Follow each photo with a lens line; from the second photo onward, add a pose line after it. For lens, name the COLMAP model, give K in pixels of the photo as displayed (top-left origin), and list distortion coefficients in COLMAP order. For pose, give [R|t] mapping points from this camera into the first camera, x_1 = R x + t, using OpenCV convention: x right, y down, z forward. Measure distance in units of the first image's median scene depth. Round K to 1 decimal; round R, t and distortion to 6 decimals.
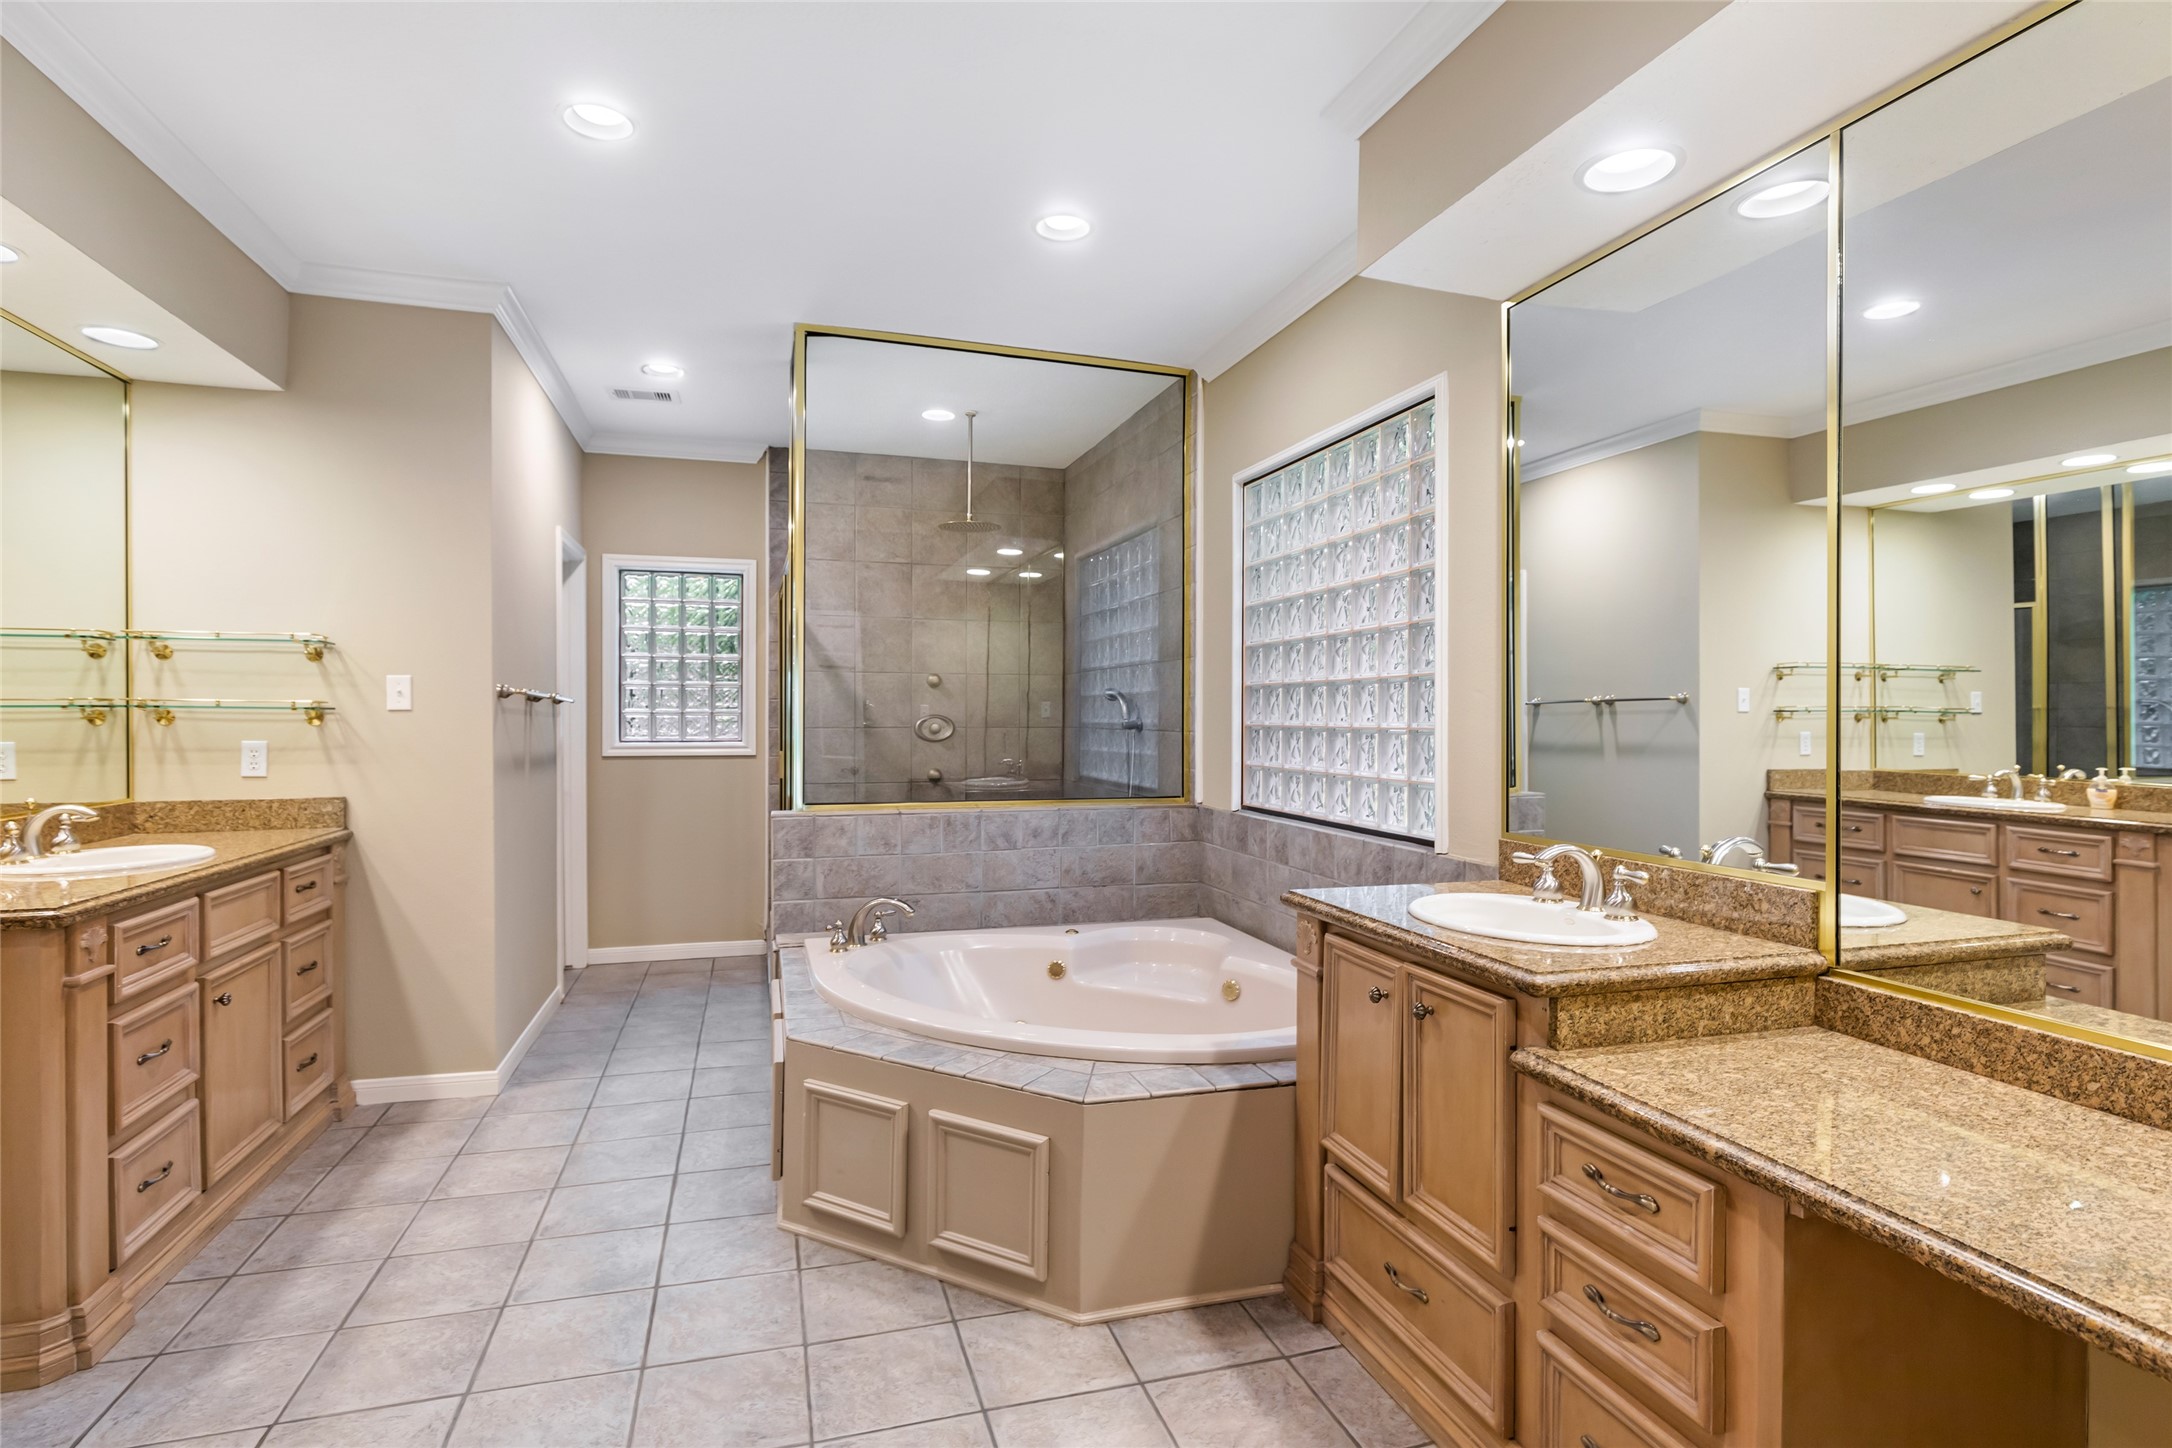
lens RADIAL K [[1076.5, 0, 1095.0], [0, 1076.5, 724.5], [0, 0, 1]] dist [0.000212, -0.001796]
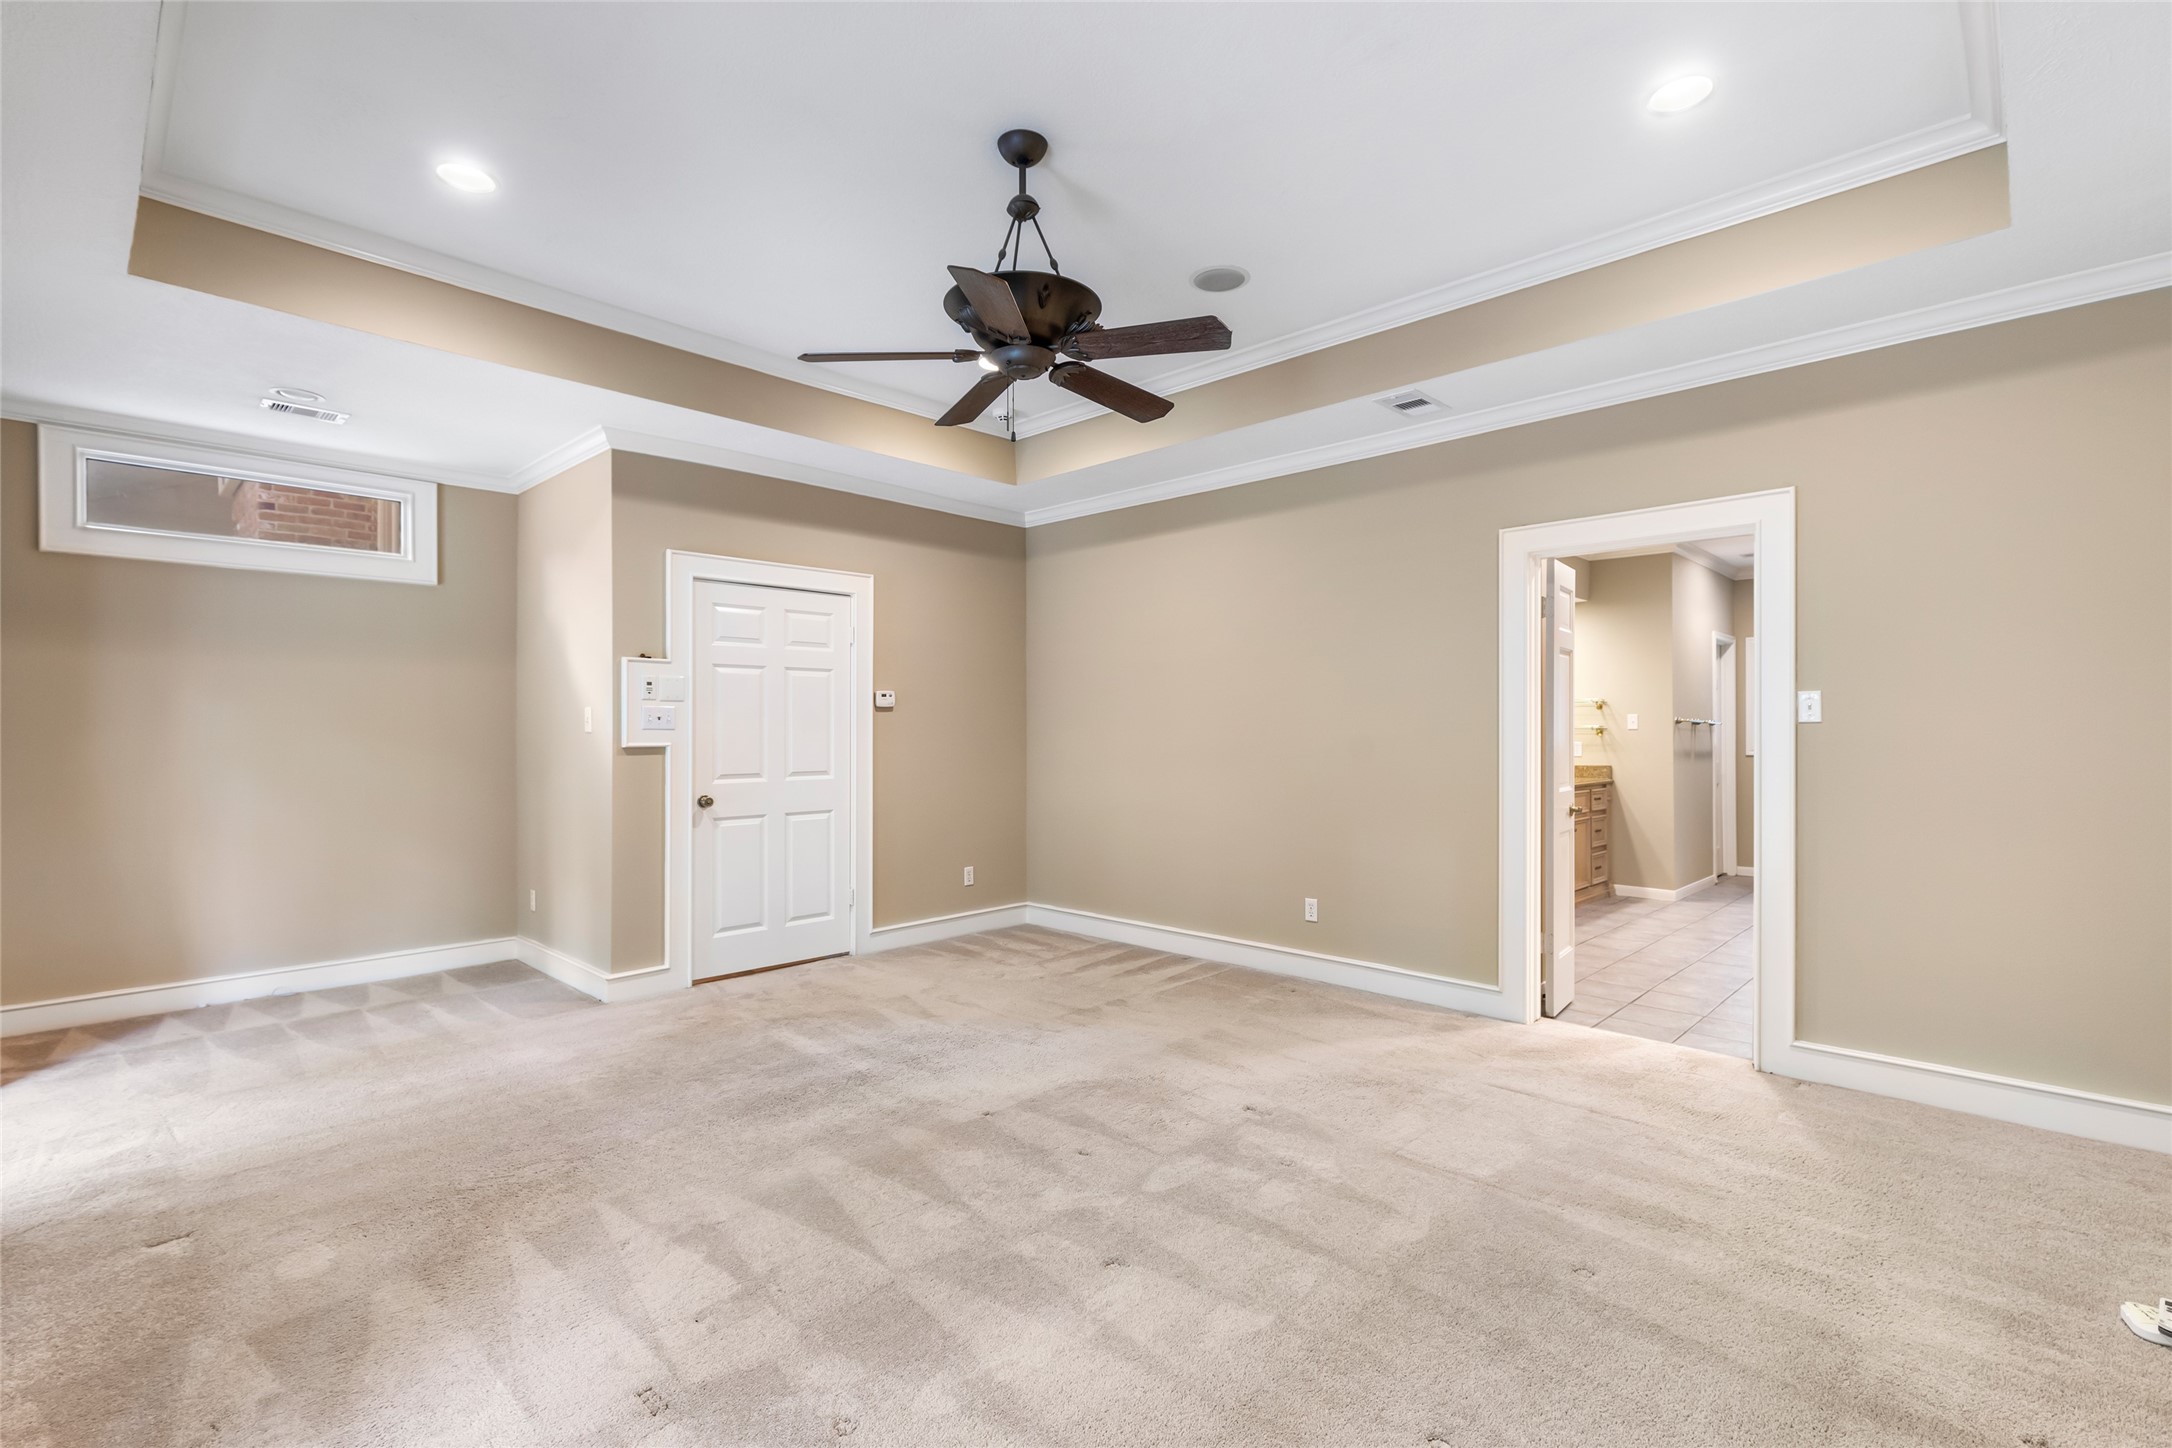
lens RADIAL K [[976.2, 0, 1081.0], [0, 976.2, 726.1], [0, 0, 1]] dist [-0.001938, -0.001070]
pose [[0.467282, -0.005158, -0.884093, 0.707472], [-0.005543, 0.999946, -0.008764, 0.004574], [0.884091, 0.008995, 0.467229, -1.113505]]
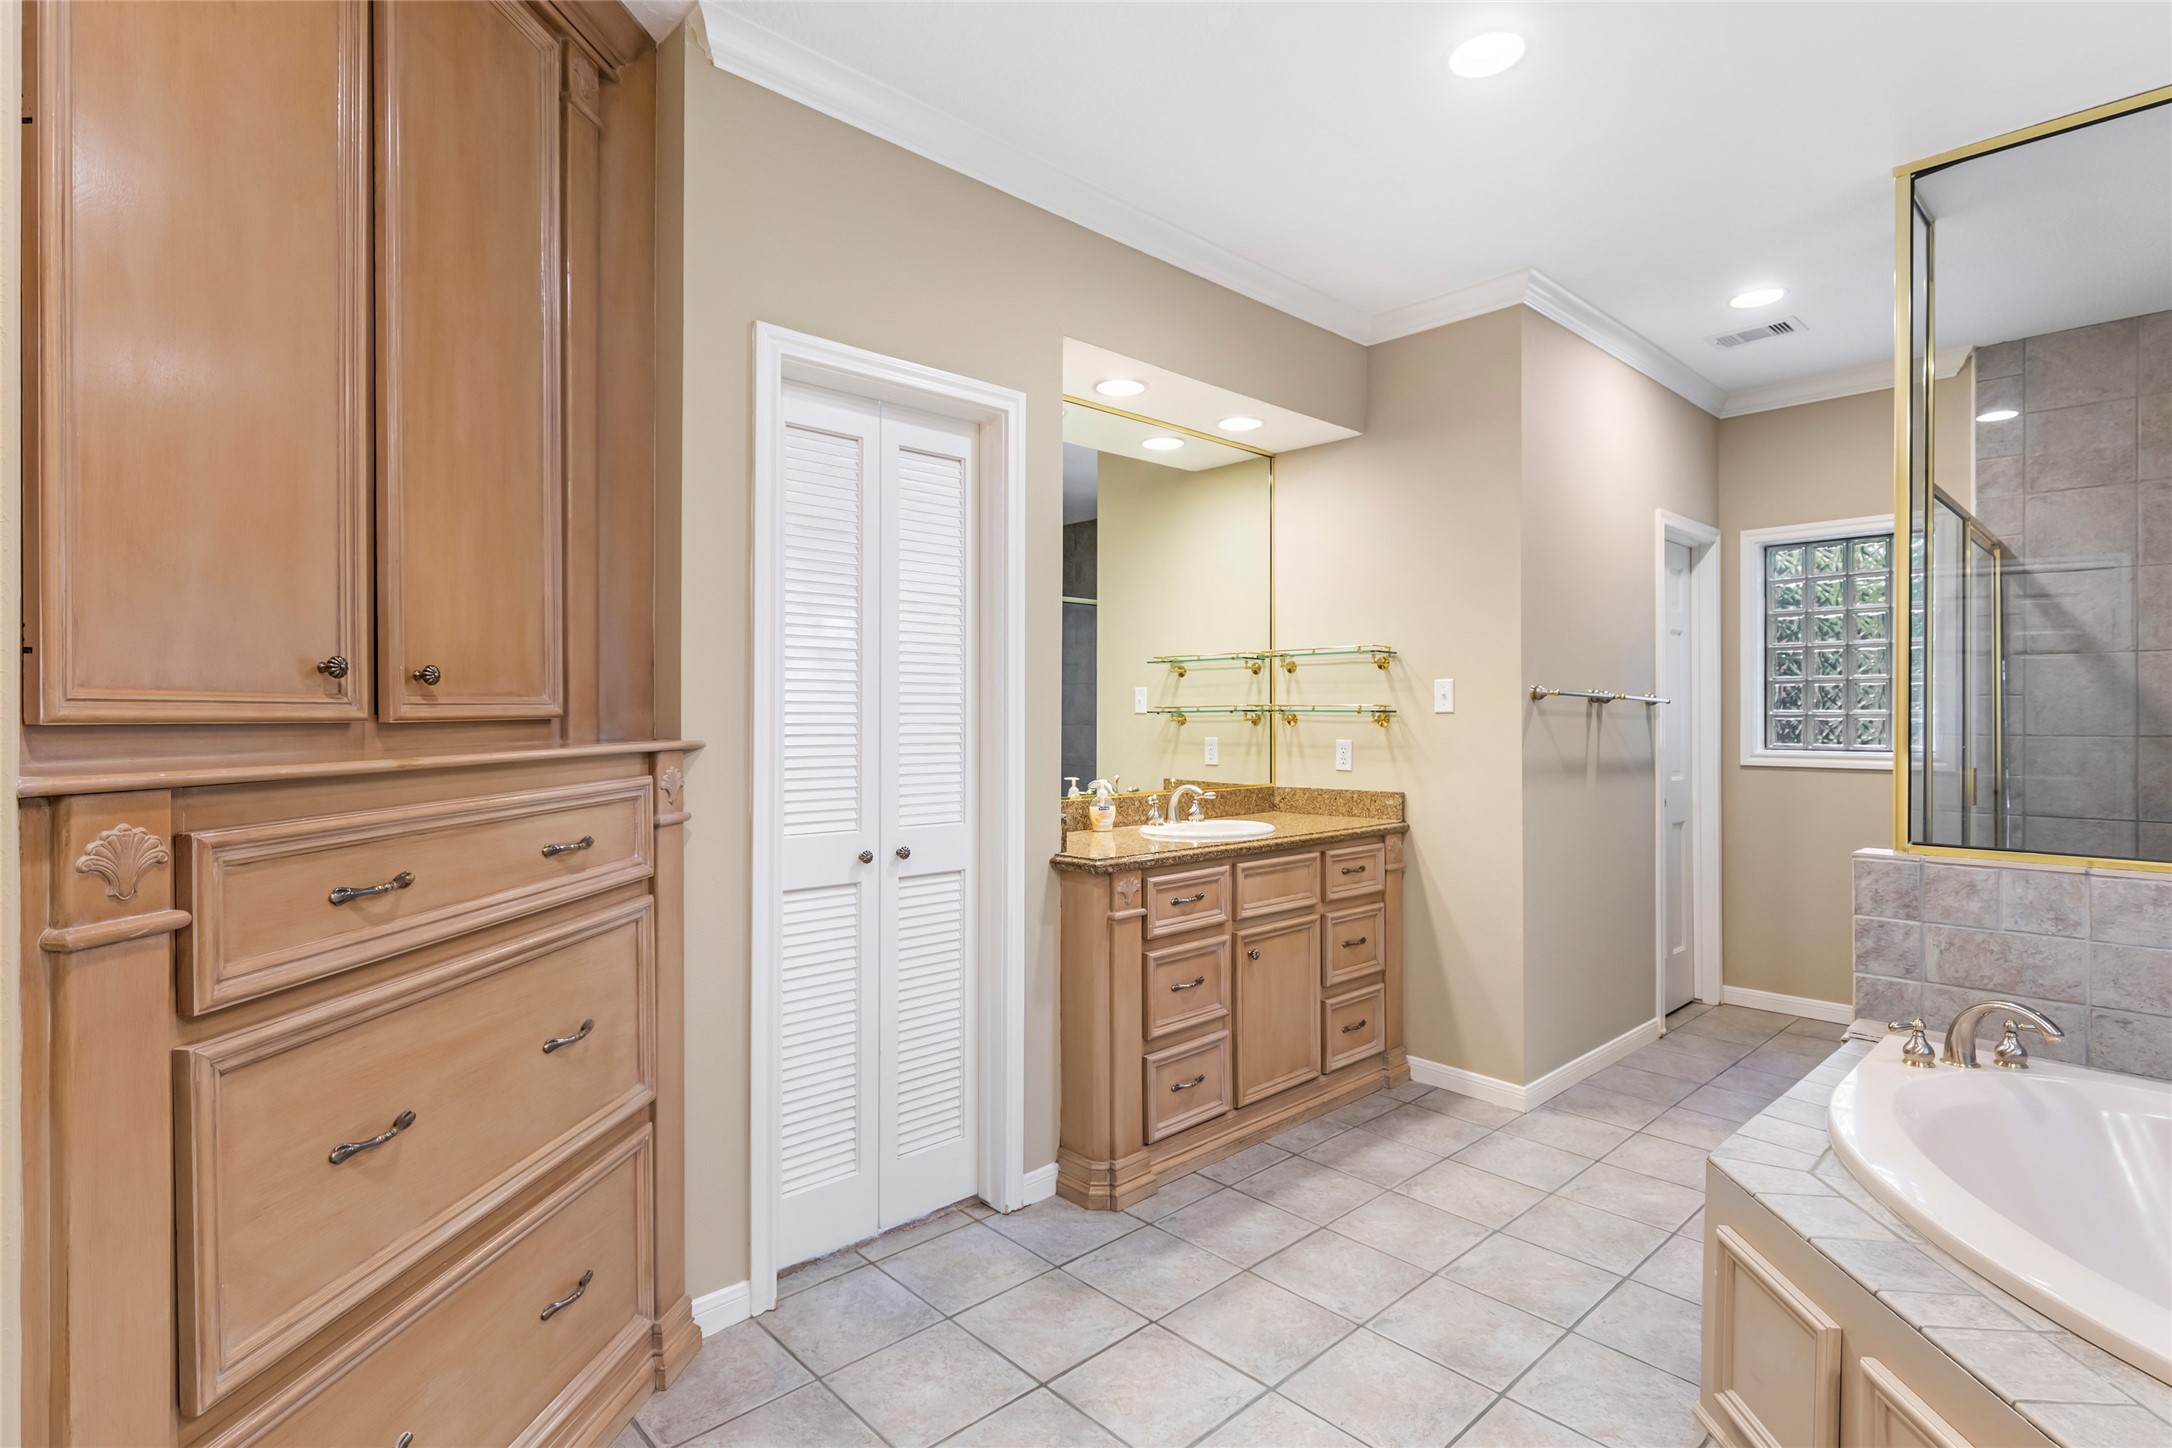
lens RADIAL K [[1076.5, 0, 1049.2], [0, 1076.5, 713.3], [0, 0, 1]] dist [0.000212, -0.001796]
pose [[0.432390, -0.005125, -0.901672, 0.137451], [-0.007002, 0.999935, -0.009041, -0.000536], [0.901659, 0.010223, 0.432326, 0.212129]]
